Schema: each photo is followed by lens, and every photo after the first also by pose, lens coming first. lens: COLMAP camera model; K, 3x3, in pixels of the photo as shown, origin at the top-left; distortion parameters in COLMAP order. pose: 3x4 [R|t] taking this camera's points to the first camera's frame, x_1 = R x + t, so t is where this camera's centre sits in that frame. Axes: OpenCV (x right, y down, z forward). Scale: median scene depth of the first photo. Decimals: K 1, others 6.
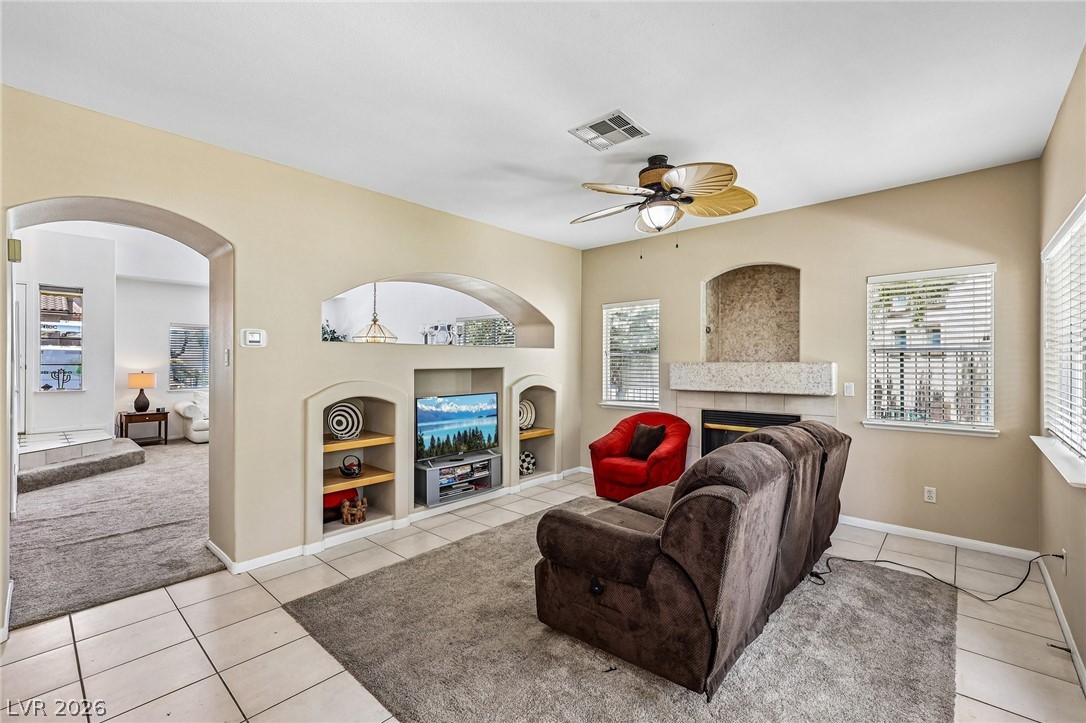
lens RADIAL K [[462.0, 0, 546.3], [0, 462.0, 363.3], [0, 0, 1]] dist [0.009176, 0.000239]
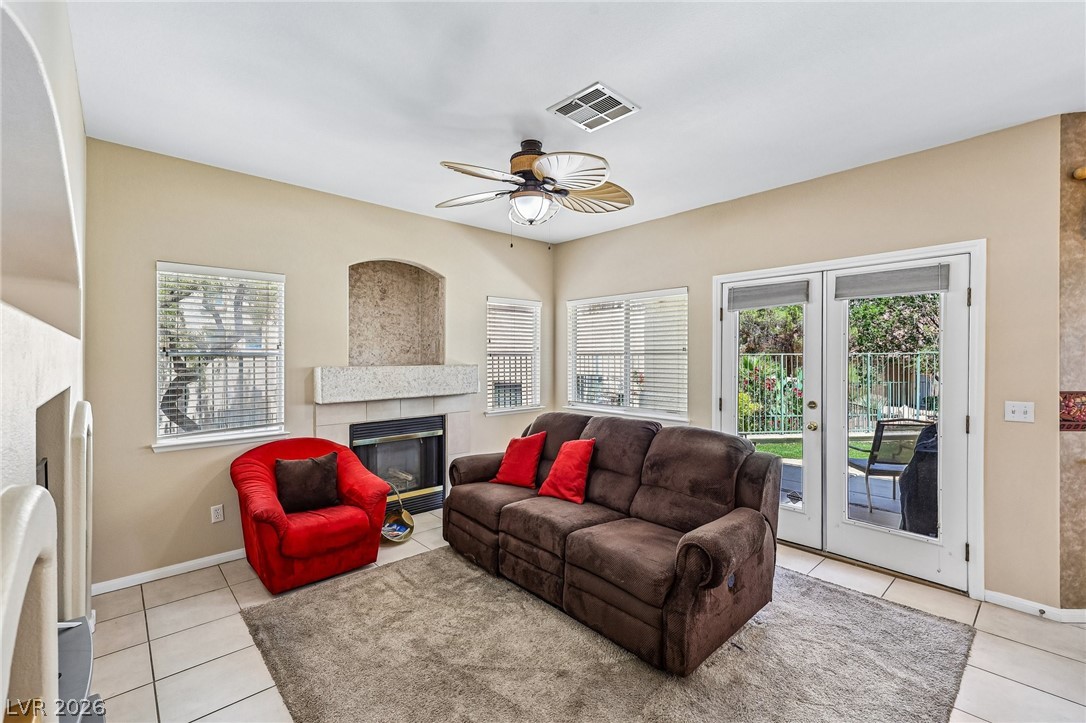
lens RADIAL K [[463.7, 0, 543.3], [0, 463.7, 364.7], [0, 0, 1]] dist [0.009765, 0.000137]
pose [[0.093140, -0.010656, 0.995596, -0.490213], [0.003430, 0.999940, 0.010382, -0.012749], [-0.995647, 0.002448, 0.093171, 0.657557]]
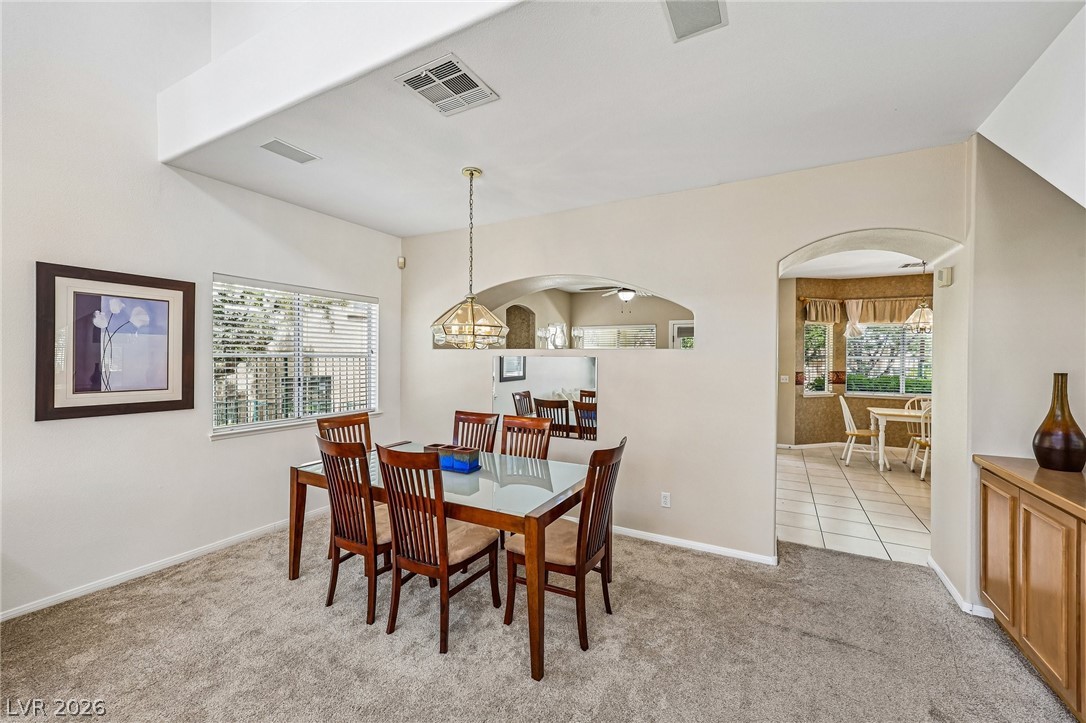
lens RADIAL K [[435.5, 0, 542.1], [0, 435.5, 358.3], [0, 0, 1]] dist [0.007216, 0.000202]
pose [[-0.229843, -0.003148, 0.973223, -1.208349], [-0.001886, 0.999994, 0.002789, -0.023570], [-0.973226, -0.001195, -0.229847, 1.358514]]
